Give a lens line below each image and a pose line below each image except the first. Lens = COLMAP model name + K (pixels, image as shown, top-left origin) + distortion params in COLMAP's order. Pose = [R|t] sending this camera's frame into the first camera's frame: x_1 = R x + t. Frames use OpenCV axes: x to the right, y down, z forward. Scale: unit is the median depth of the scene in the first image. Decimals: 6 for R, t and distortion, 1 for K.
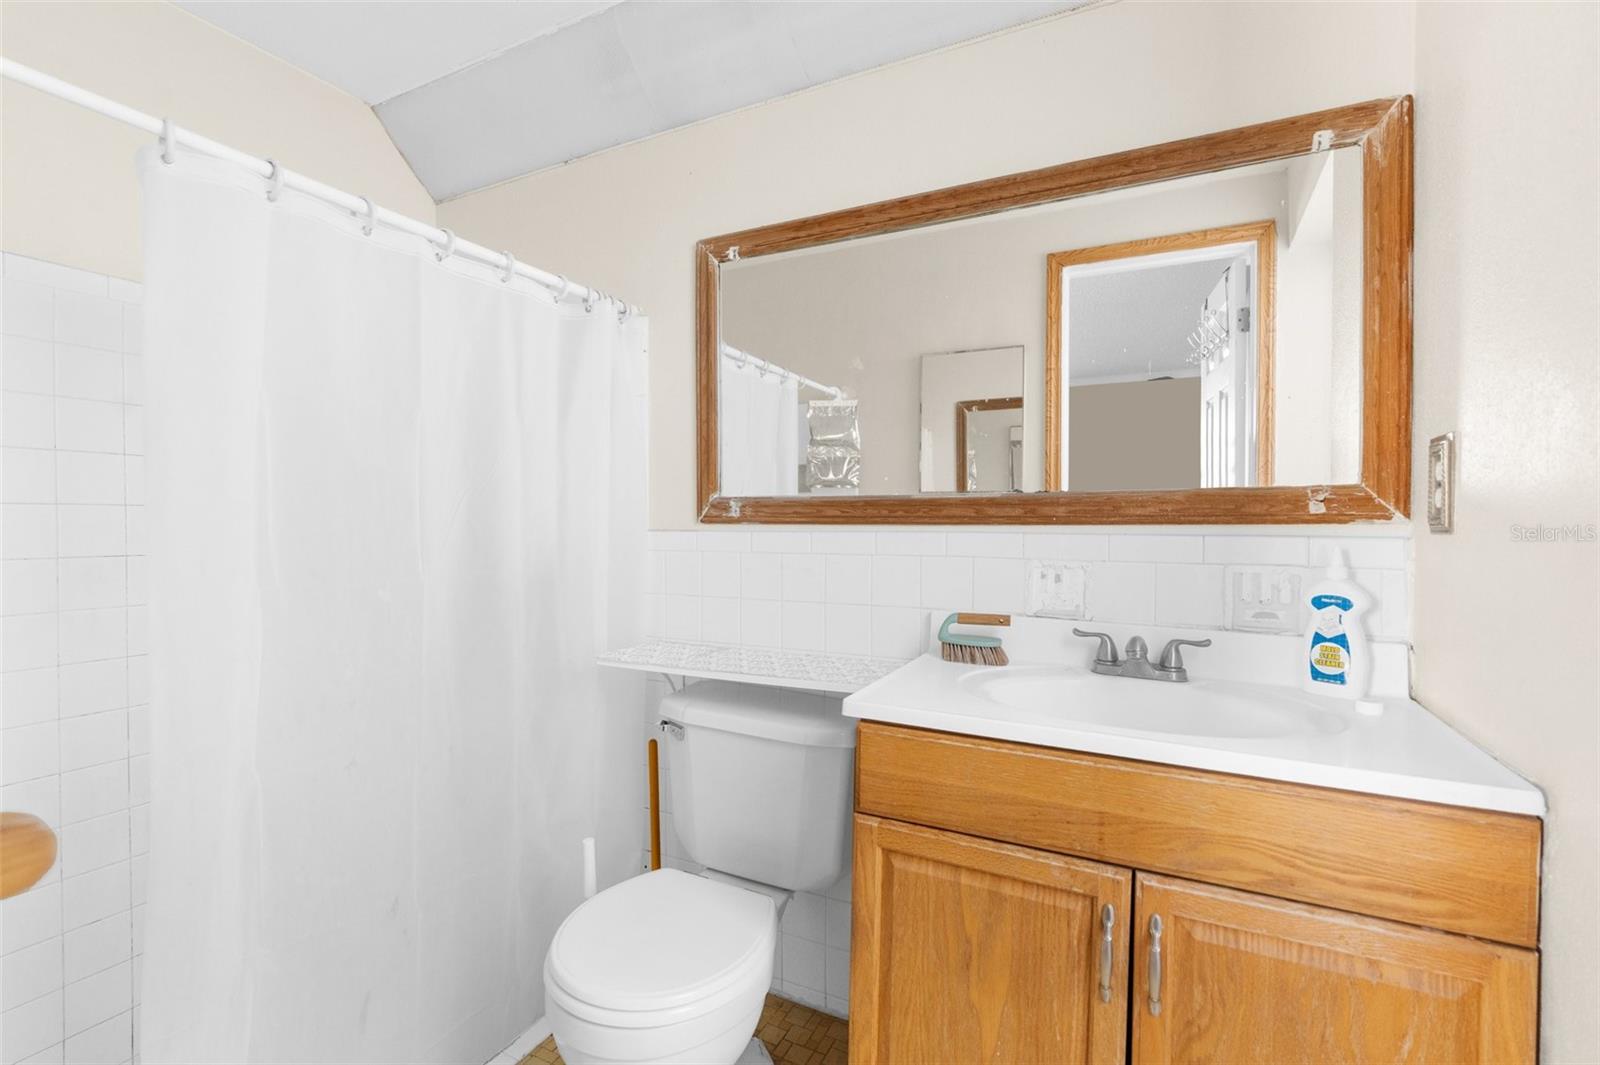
lens RADIAL K [[733.4, 0, 801.9], [0, 733.4, 531.6], [0, 0, 1]] dist [-0.008475, 0.001216]
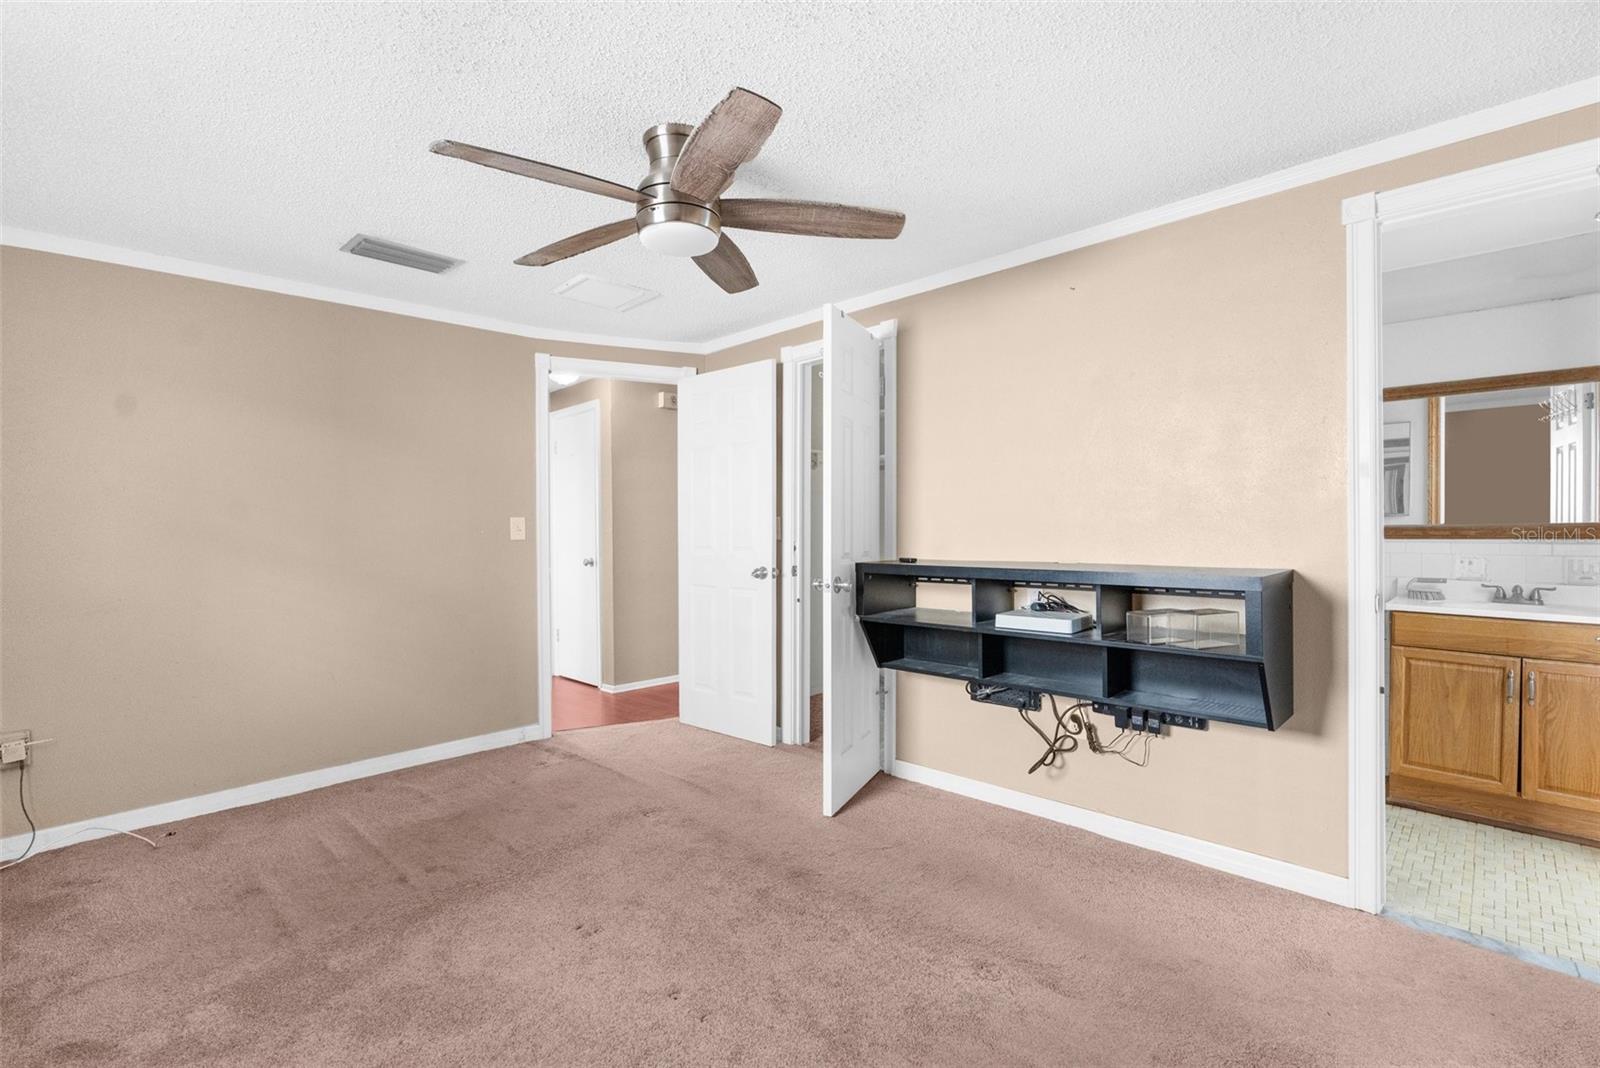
lens RADIAL K [[733.4, 0, 794.8], [0, 733.4, 530.3], [0, 0, 1]] dist [-0.008475, 0.001216]
pose [[0.951504, -0.003702, -0.307614, -1.308339], [0.001035, 0.999960, -0.008833, -0.025076], [0.307634, 0.008086, 0.951470, -2.468807]]
